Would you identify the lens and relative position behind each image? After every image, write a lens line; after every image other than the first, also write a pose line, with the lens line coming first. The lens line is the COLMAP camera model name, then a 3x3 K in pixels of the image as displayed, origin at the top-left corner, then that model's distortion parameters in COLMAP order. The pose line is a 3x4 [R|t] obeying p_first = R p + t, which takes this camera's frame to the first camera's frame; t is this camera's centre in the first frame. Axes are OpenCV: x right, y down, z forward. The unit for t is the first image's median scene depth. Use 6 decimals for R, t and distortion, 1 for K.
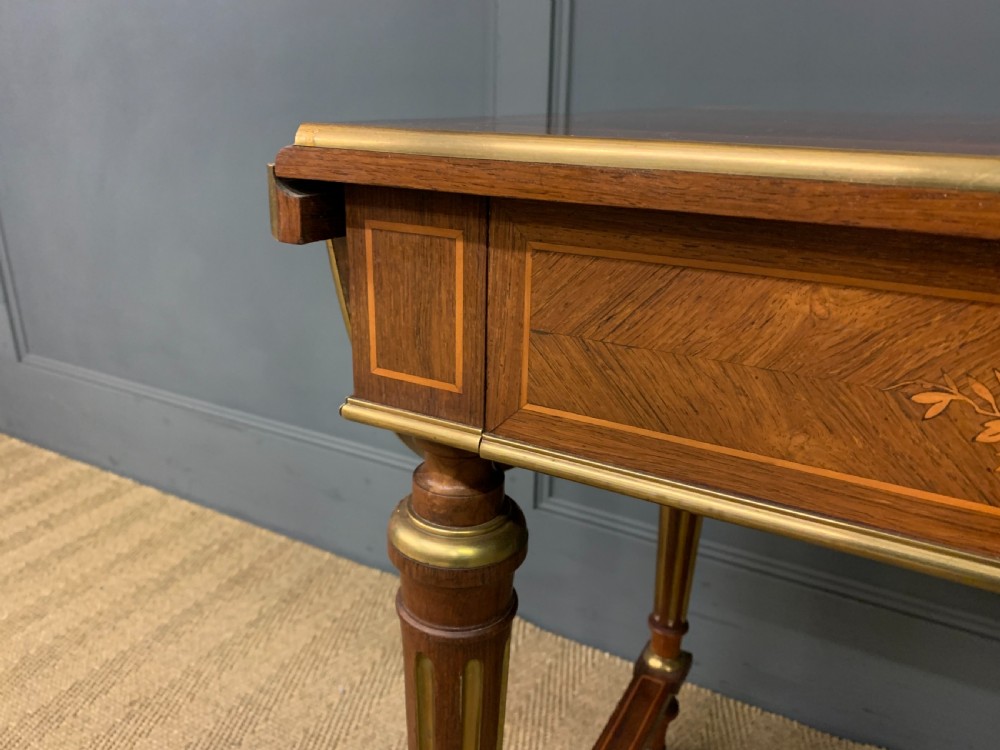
lens RADIAL K [[776.0, 0, 481.5], [0, 776.0, 366.9], [0, 0, 1]] dist [0.020864, -0.025352]
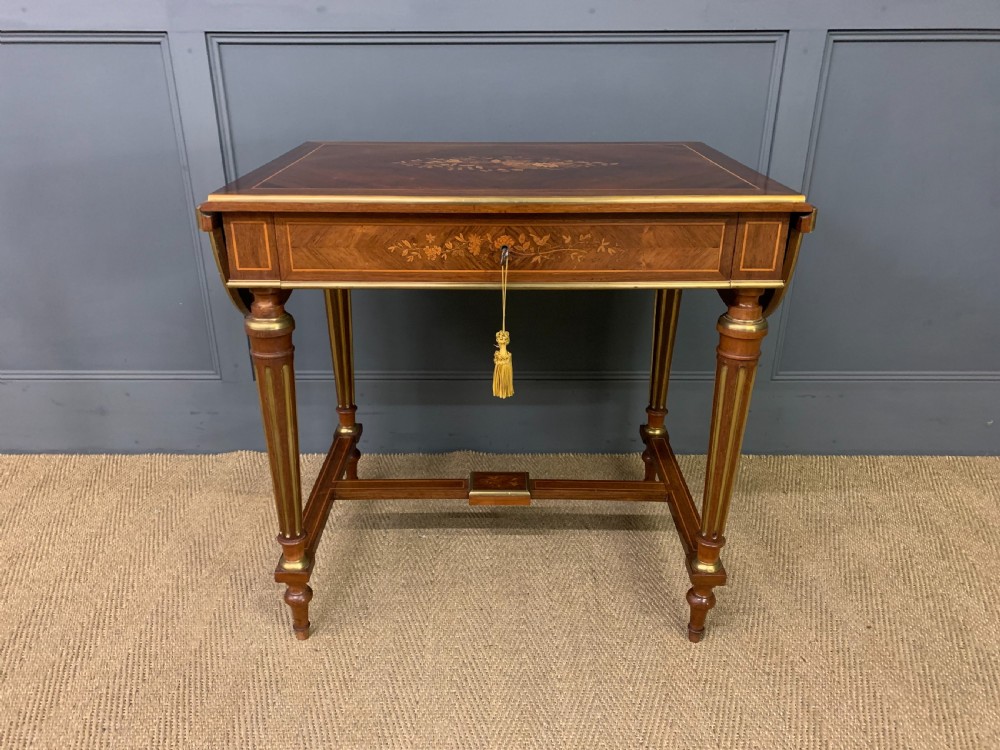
lens RADIAL K [[776.0, 0, 493.9], [0, 776.0, 369.4], [0, 0, 1]] dist [0.020864, -0.025352]
pose [[0.871667, -0.203458, 0.445872, -0.276276], [0.172074, 0.978891, 0.110283, 0.088155], [-0.458898, -0.019407, 0.888277, -0.863182]]
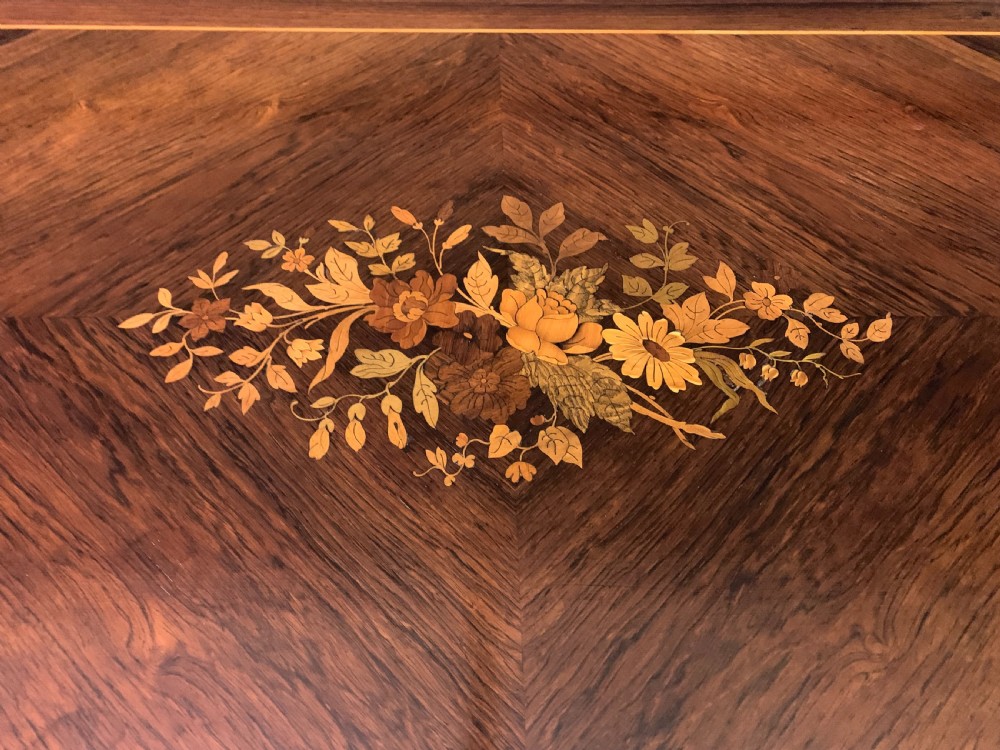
lens RADIAL K [[776.0, 0, 489.1], [0, 776.0, 365.8], [0, 0, 1]] dist [0.020864, -0.025352]
pose [[0.859661, -0.419112, 0.292110, 0.309730], [0.161500, 0.765426, 0.622929, -0.363342], [-0.484665, -0.488332, 0.725694, 0.090879]]
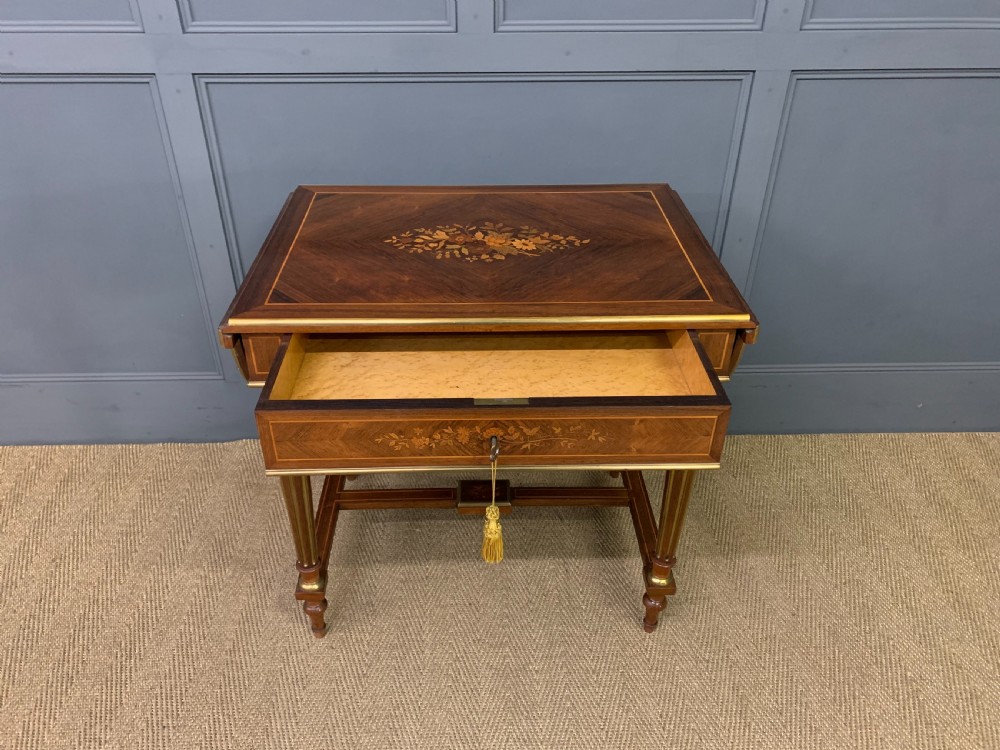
lens RADIAL K [[776.0, 0, 490.5], [0, 776.0, 364.5], [0, 0, 1]] dist [0.020864, -0.025352]
pose [[0.856154, -0.288953, 0.428376, -0.282990], [0.177257, 0.942960, 0.281790, -0.323683], [-0.485366, -0.165323, 0.858538, -0.984836]]
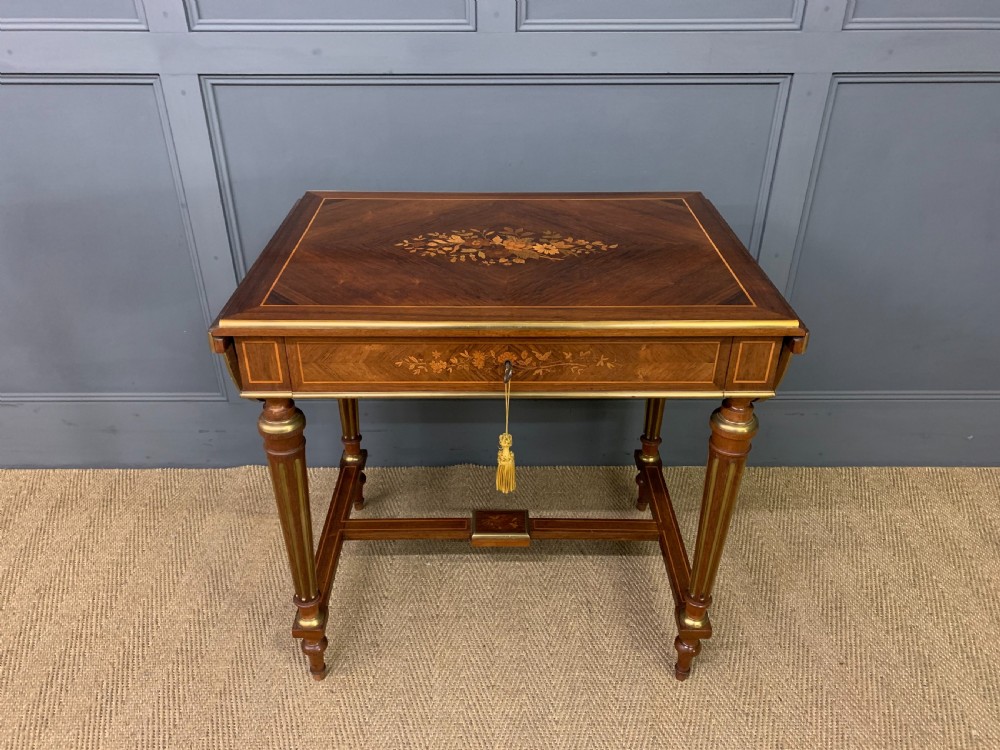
lens RADIAL K [[776.0, 0, 495.8], [0, 776.0, 366.2], [0, 0, 1]] dist [0.020864, -0.025352]
pose [[0.866761, -0.259484, 0.425903, -0.236437], [0.173051, 0.957409, 0.231129, -0.240573], [-0.467738, -0.126631, 0.874749, -0.879895]]
